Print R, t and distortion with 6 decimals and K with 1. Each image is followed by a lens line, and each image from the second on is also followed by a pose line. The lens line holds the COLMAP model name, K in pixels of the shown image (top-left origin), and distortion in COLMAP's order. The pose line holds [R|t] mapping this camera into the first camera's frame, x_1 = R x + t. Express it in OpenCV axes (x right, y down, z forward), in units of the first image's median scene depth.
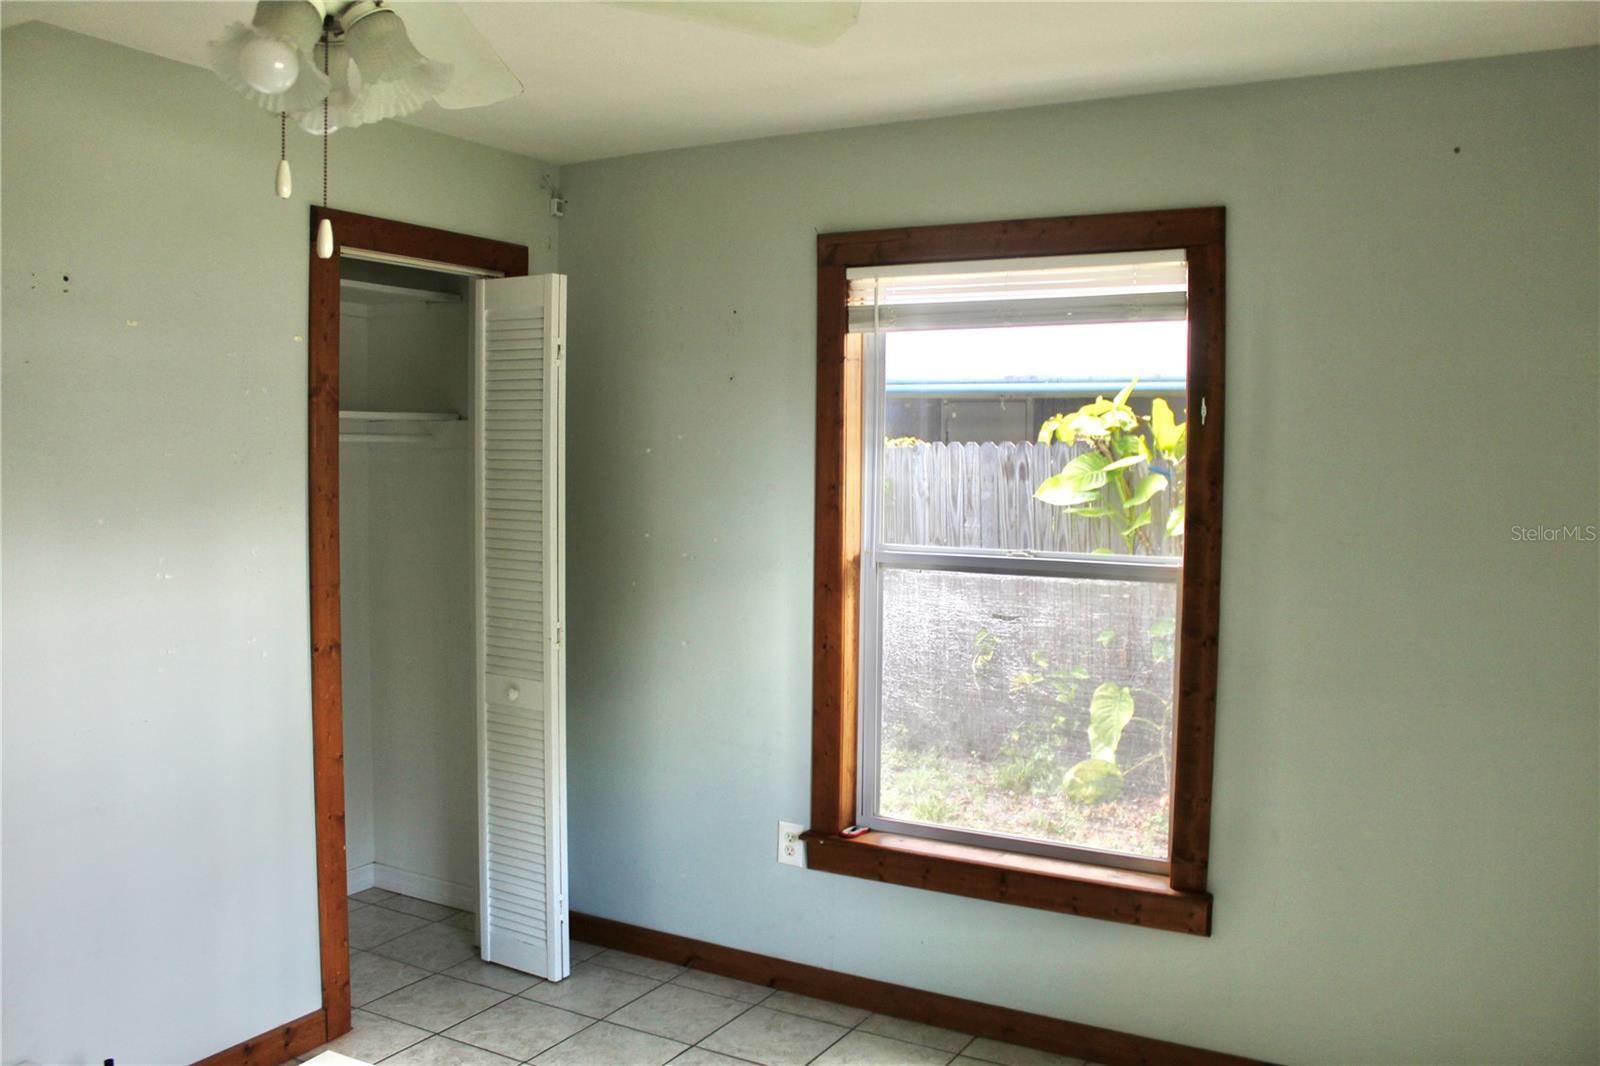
lens RADIAL K [[1357.7, 0, 798.8], [0, 1357.7, 533.0], [0, 0, 1]] dist [-0.140092, 0.072561]
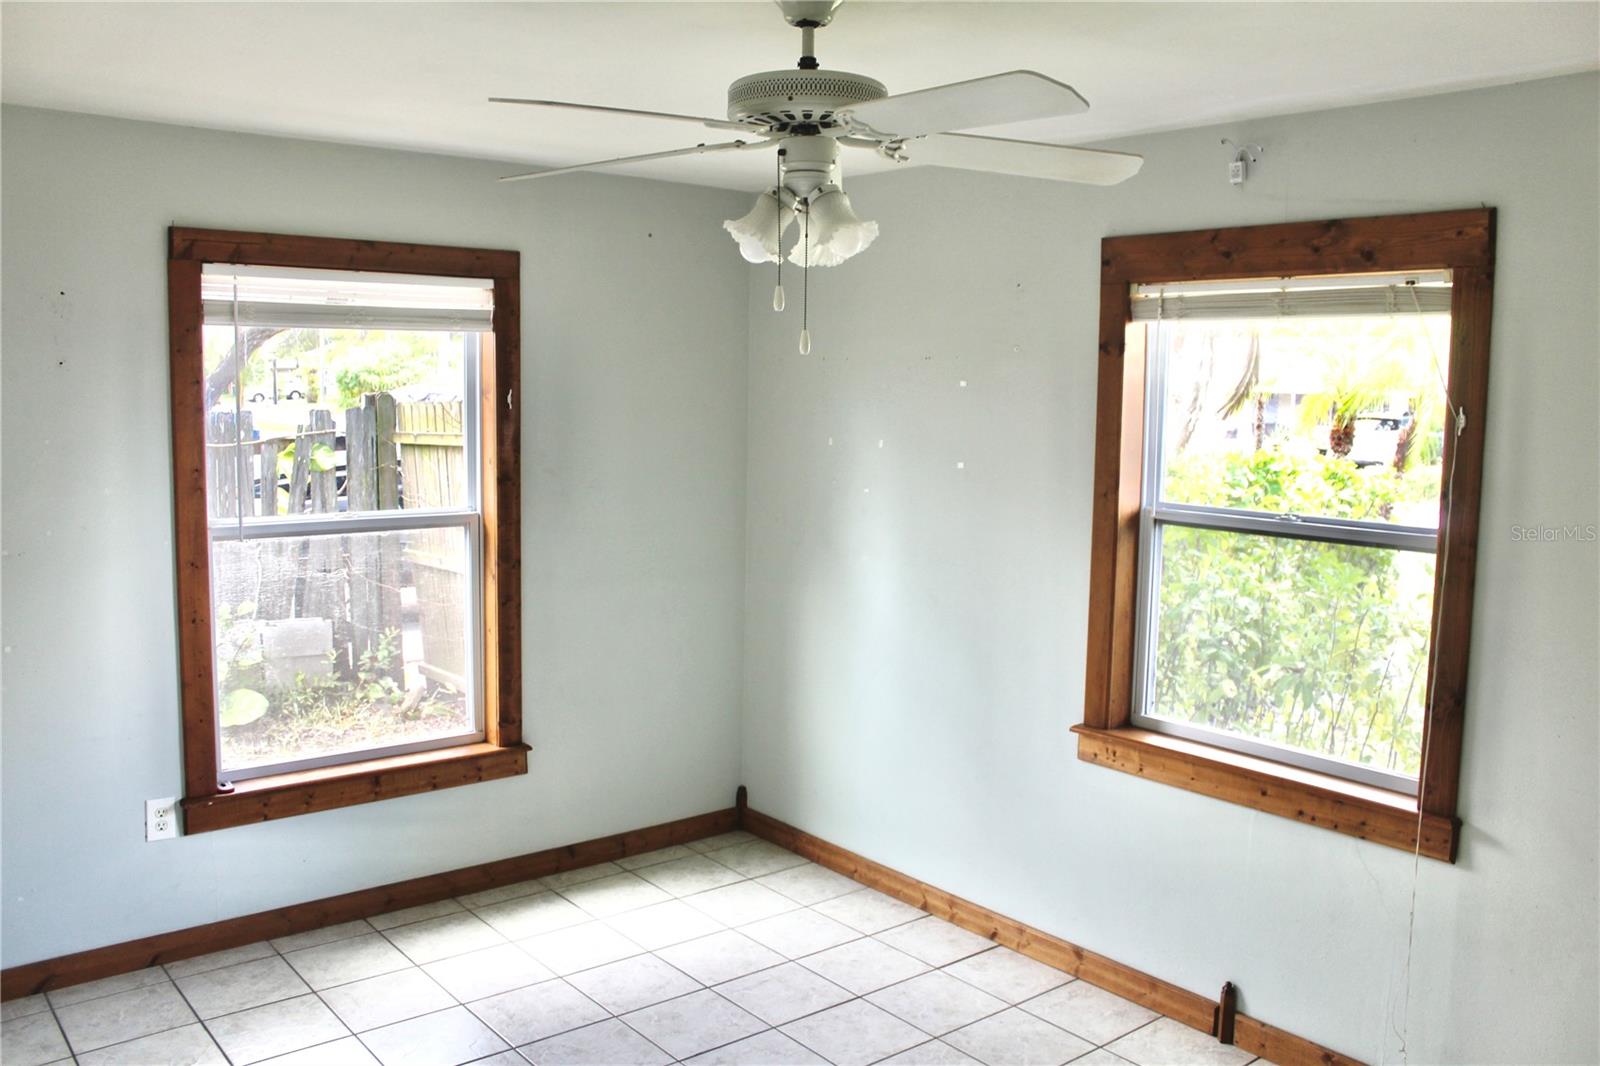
lens RADIAL K [[1357.7, 0, 802.1], [0, 1357.7, 529.4], [0, 0, 1]] dist [-0.140092, 0.072561]
pose [[0.346196, -0.102553, 0.932540, -0.787708], [0.047753, 0.994645, 0.091655, -0.060663], [-0.936946, 0.012801, 0.349239, 0.200970]]
